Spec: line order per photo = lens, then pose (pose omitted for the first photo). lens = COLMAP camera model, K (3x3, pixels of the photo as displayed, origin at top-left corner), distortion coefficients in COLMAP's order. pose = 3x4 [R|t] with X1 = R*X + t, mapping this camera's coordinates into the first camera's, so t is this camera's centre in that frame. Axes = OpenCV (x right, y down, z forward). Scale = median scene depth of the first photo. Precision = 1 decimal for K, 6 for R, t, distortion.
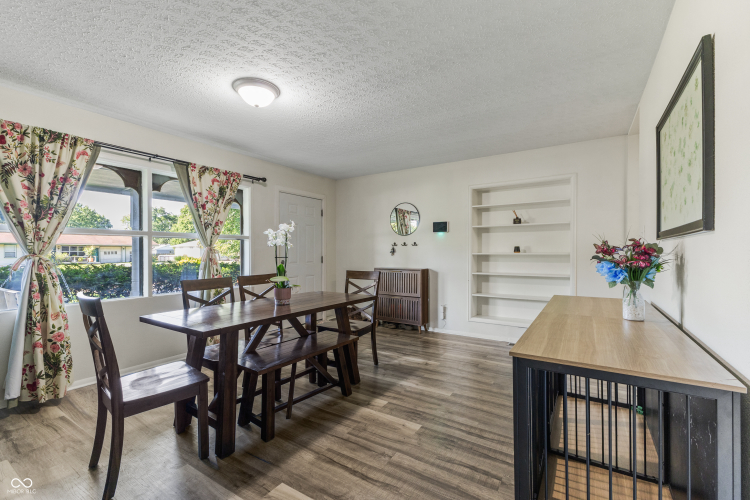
lens RADIAL K [[321.9, 0, 380.1], [0, 321.9, 251.2], [0, 0, 1]] dist [0.001165, 0.000032]
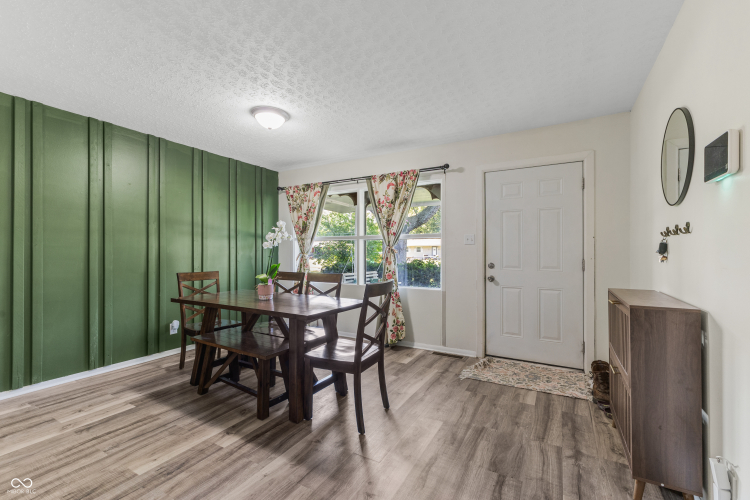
lens RADIAL K [[321.9, 0, 378.7], [0, 321.9, 249.6], [0, 0, 1]] dist [0.001165, 0.000032]
pose [[0.057415, -0.003577, -0.998344, 0.788448], [0.003834, 0.999987, -0.003363, -0.000412], [0.998343, -0.003634, 0.057428, 1.282630]]
